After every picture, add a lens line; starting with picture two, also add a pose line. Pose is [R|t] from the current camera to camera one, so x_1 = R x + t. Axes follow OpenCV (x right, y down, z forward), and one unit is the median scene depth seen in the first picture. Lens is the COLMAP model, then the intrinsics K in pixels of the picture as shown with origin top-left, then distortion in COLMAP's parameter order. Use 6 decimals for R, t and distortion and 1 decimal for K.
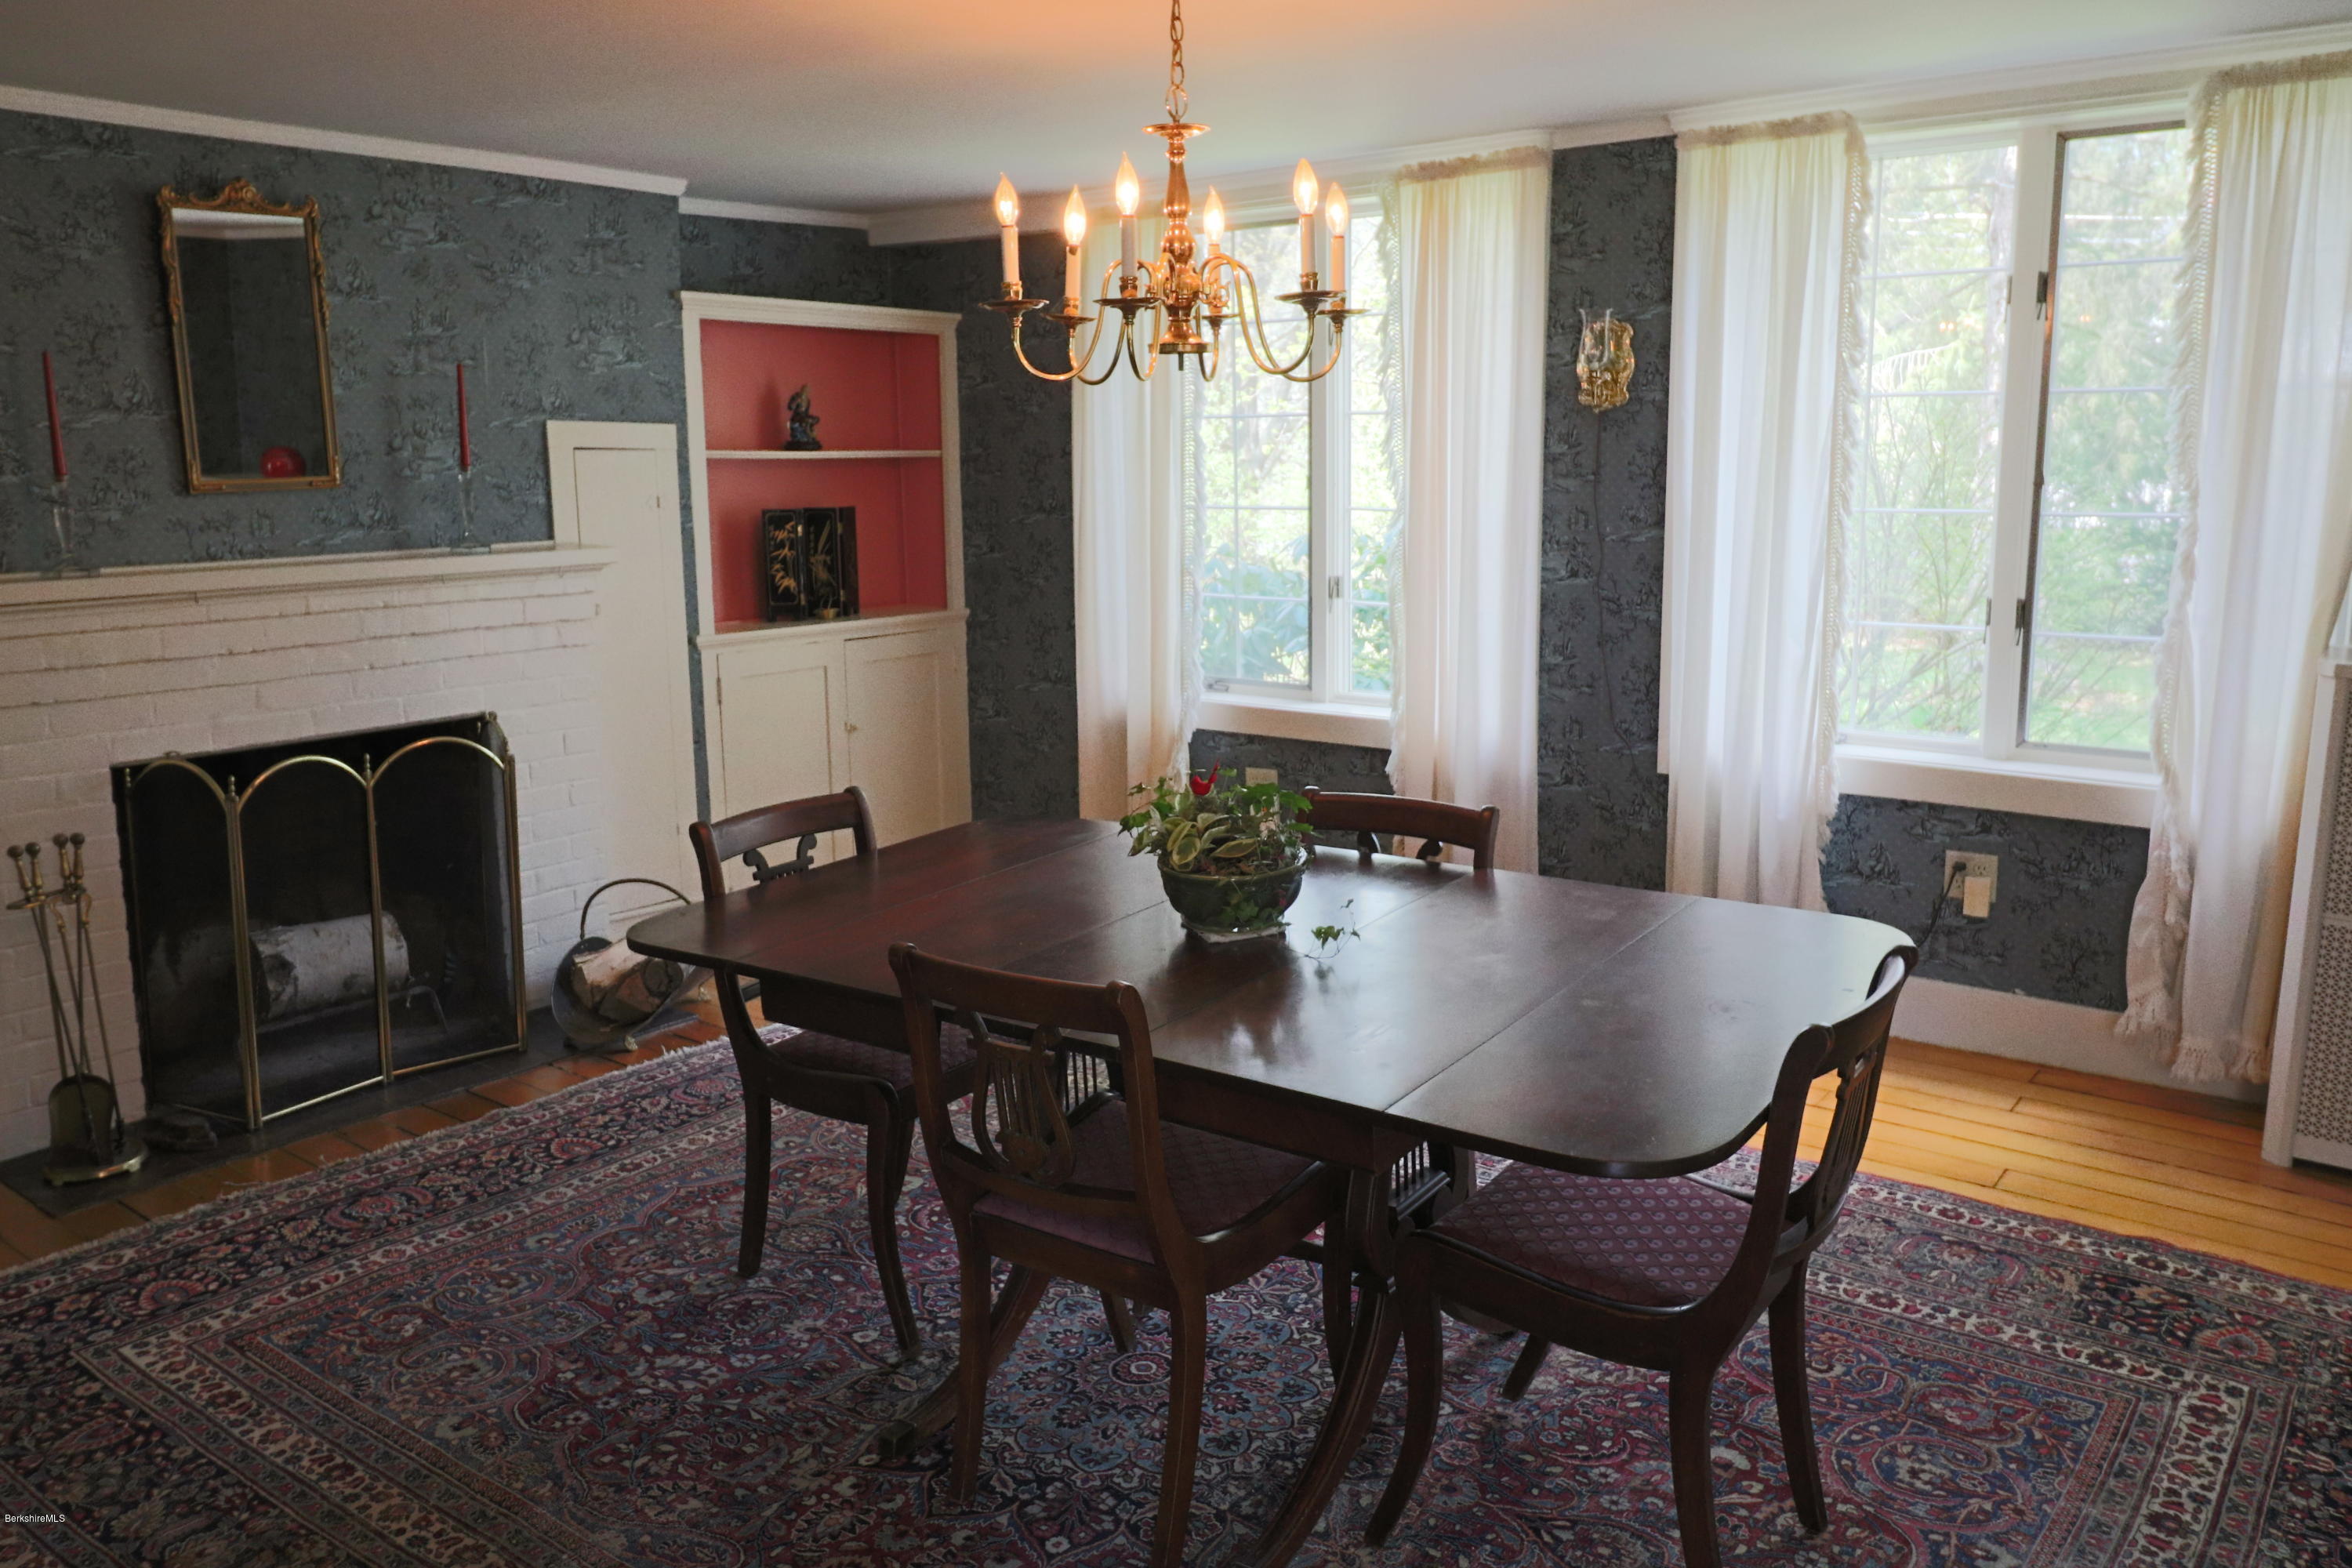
lens RADIAL K [[1722.0, 0, 1173.6], [0, 1722.0, 777.3], [0, 0, 1]] dist [0.003811, 0.001841]
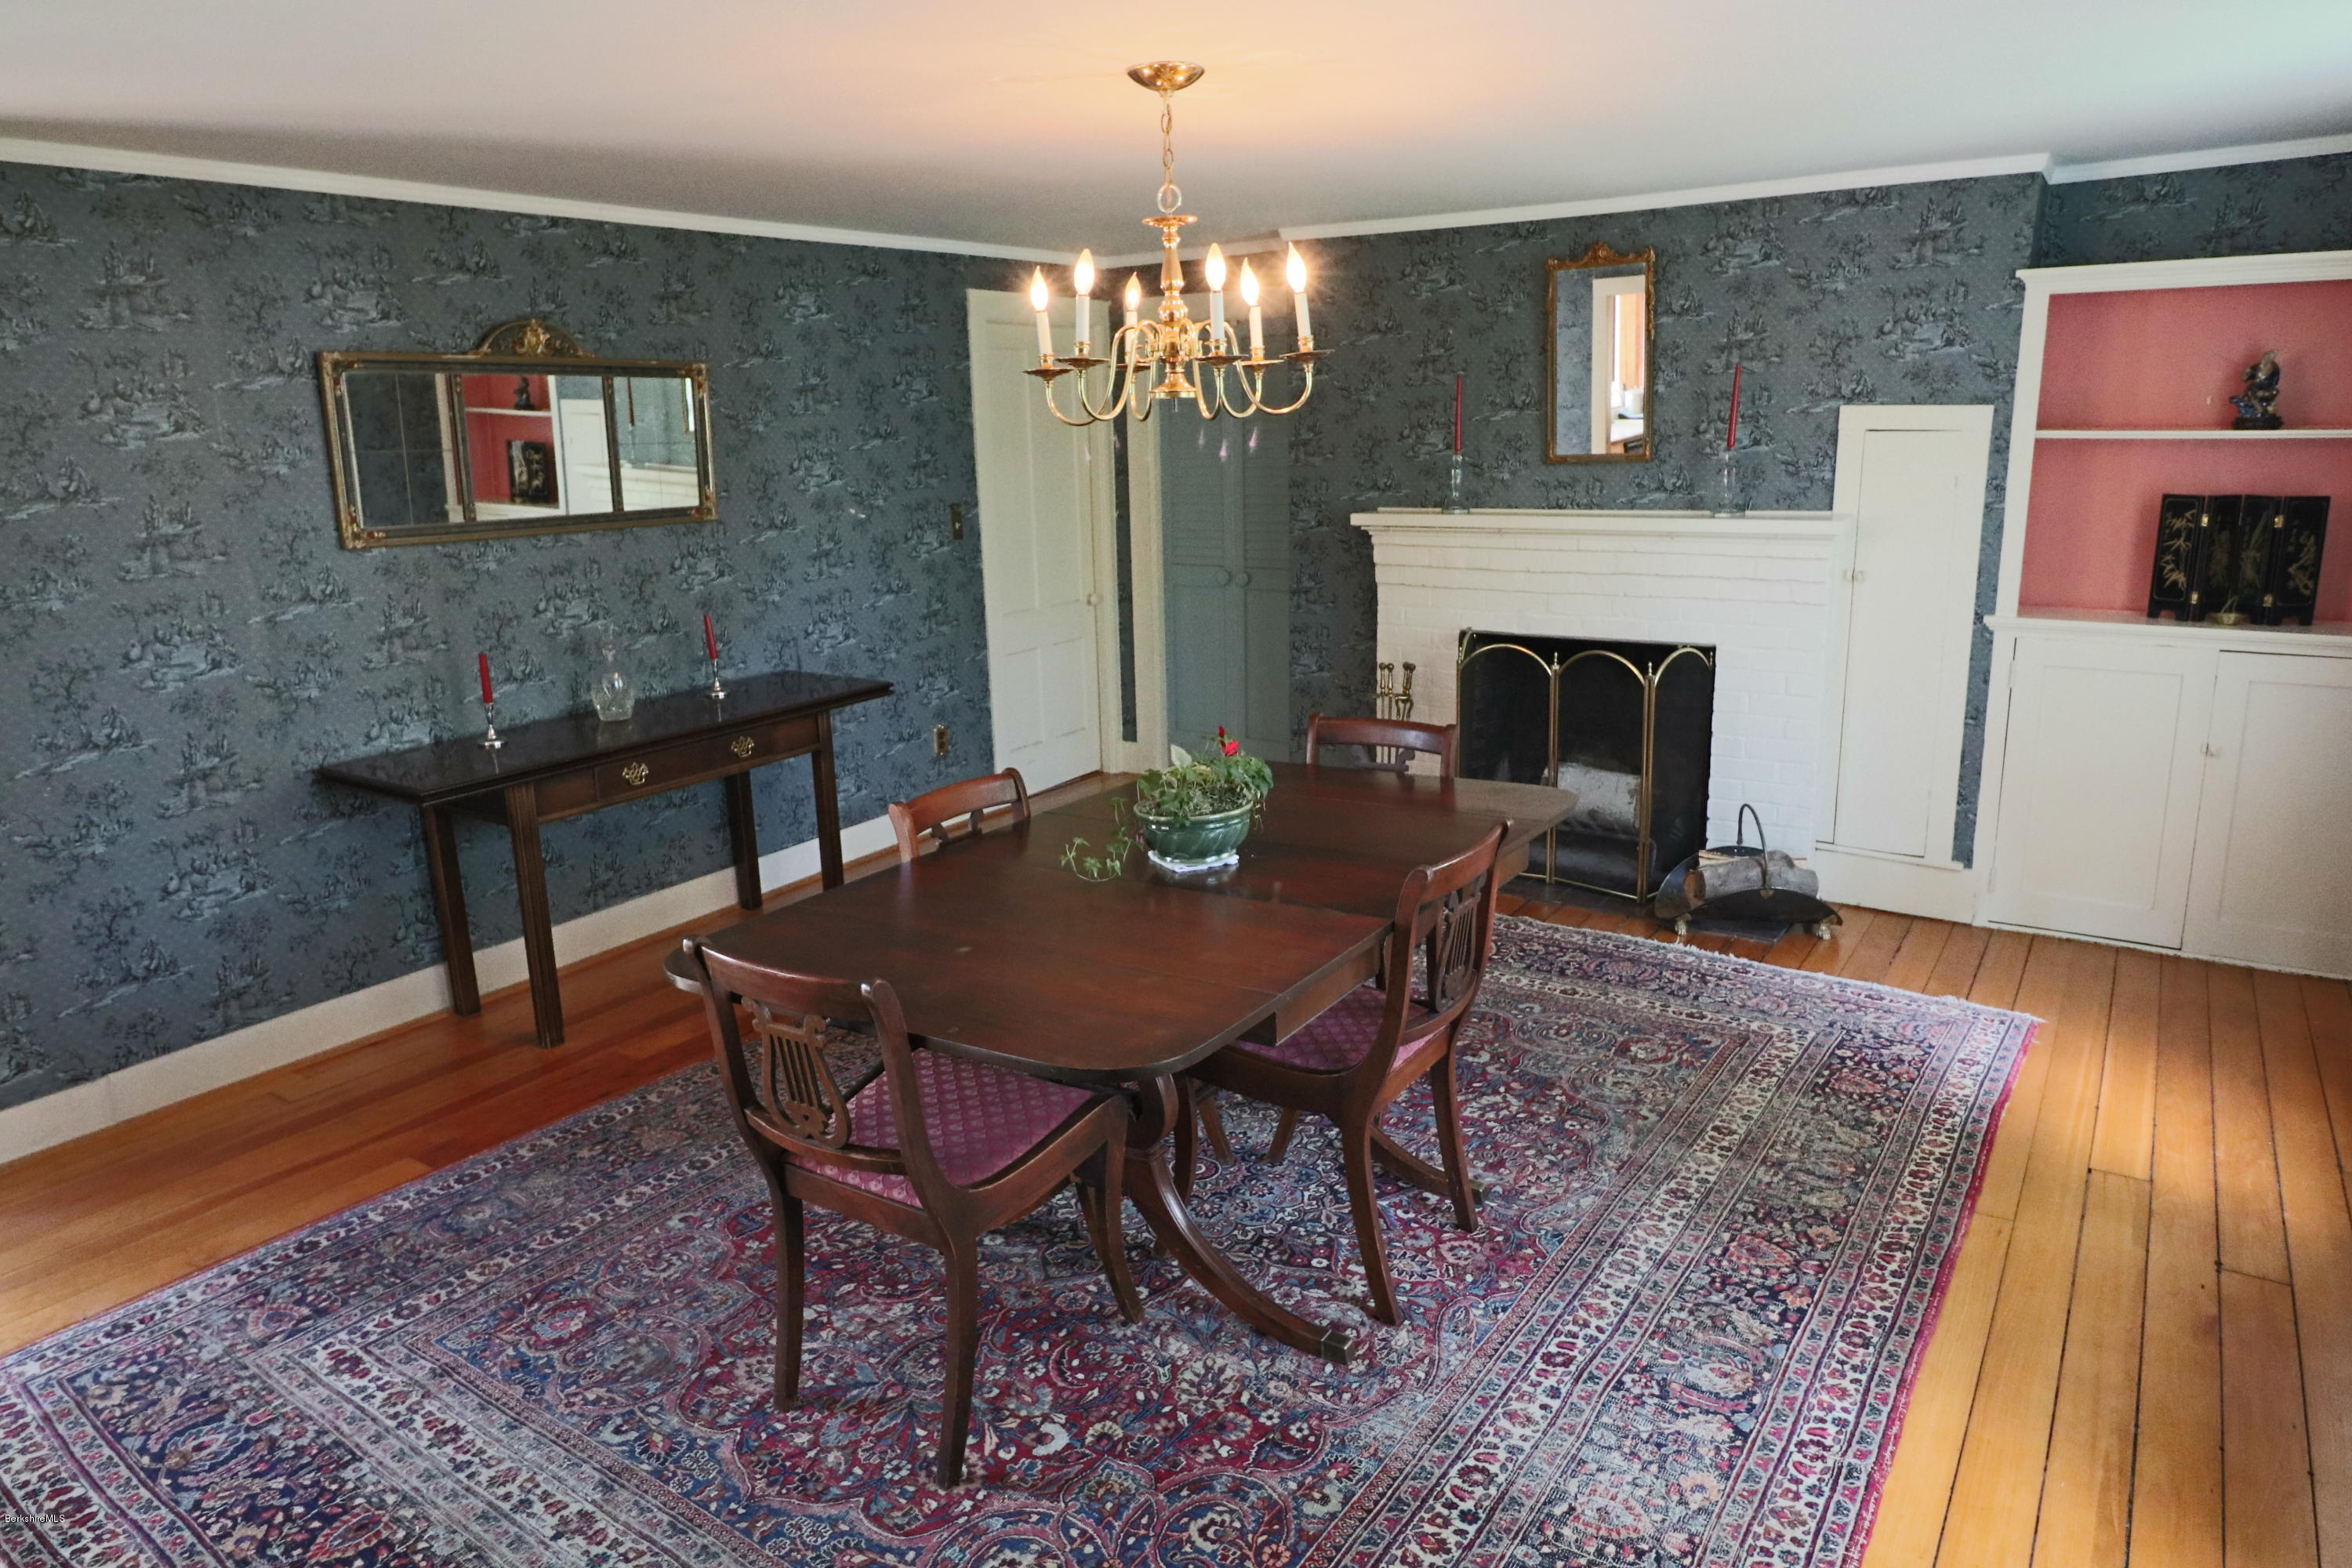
lens RADIAL K [[1442.8, 0, 1173.2], [0, 1442.8, 787.8], [0, 0, 1]] dist [-0.010507, -0.004965]
pose [[0.063152, 0.259653, -0.963635, 0.585284], [-0.160788, 0.955596, 0.246950, -0.127498], [0.984966, 0.139346, 0.102097, 0.494910]]
